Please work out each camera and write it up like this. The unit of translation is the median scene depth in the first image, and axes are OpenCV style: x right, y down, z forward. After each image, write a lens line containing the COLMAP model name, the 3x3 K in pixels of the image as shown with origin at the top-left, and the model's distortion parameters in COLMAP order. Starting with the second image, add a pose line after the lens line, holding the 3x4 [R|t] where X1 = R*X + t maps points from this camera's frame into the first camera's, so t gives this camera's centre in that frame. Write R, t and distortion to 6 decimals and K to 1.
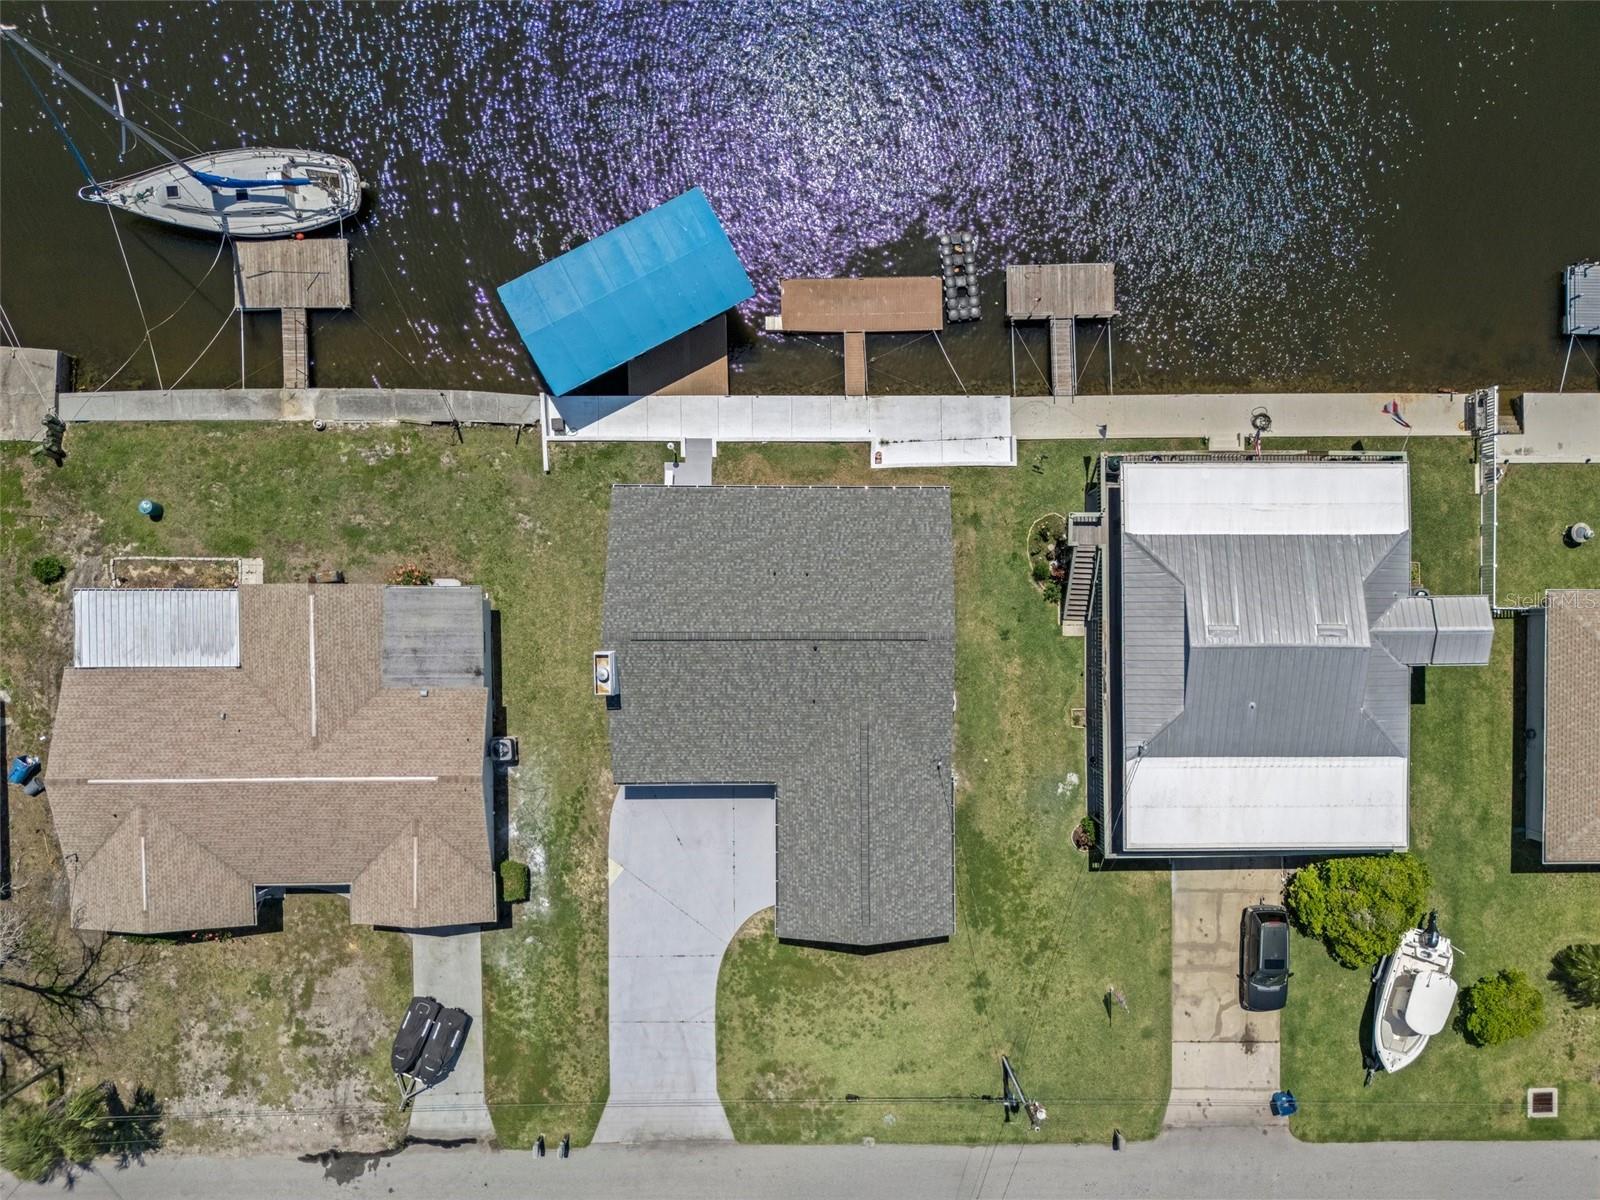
lens RADIAL K [[1371.7, 0, 844.5], [0, 1371.7, 599.7], [0, 0, 1]] dist [0.019670, -0.020197]
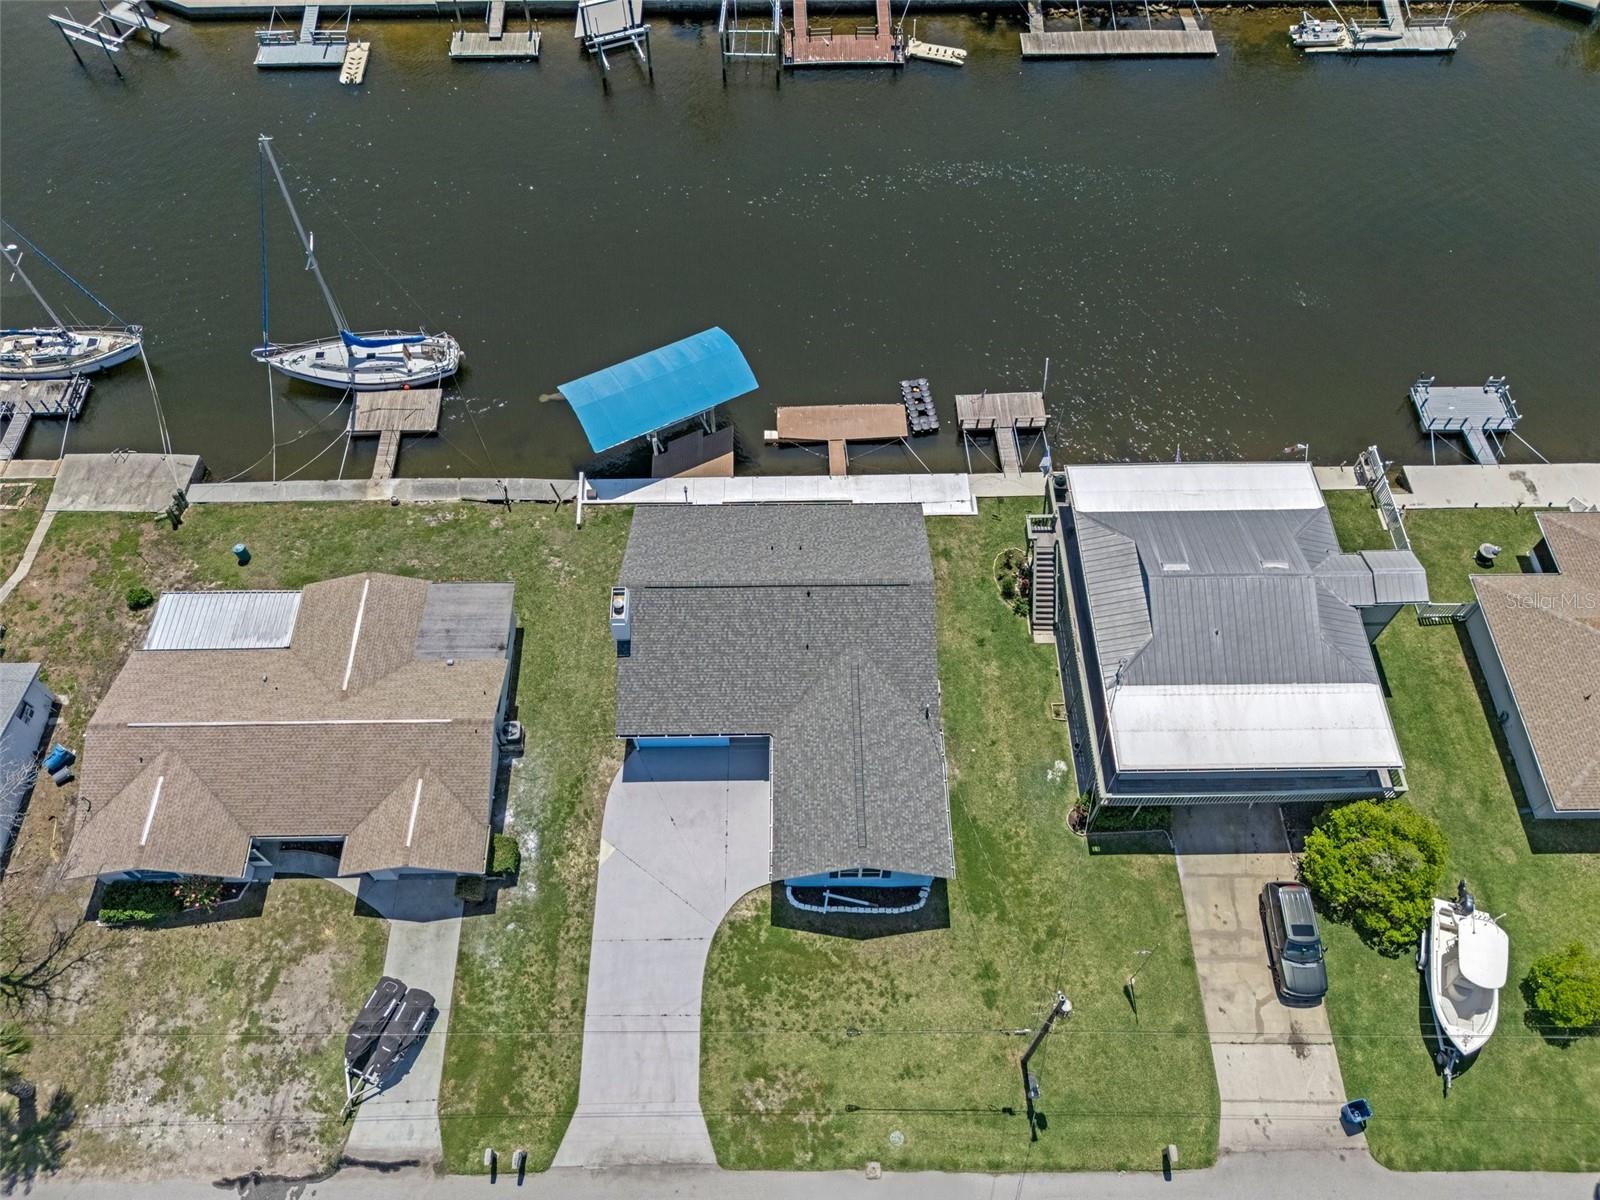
lens RADIAL K [[1281.6, 0, 753.0], [0, 1281.6, 455.7], [0, 0, 1]] dist [0.020138, -0.021223]
pose [[0.999071, -0.008655, -0.042206, -0.019658], [-0.018789, 0.794034, -0.607583, 0.530226], [0.038772, 0.607812, 0.793134, 0.094857]]
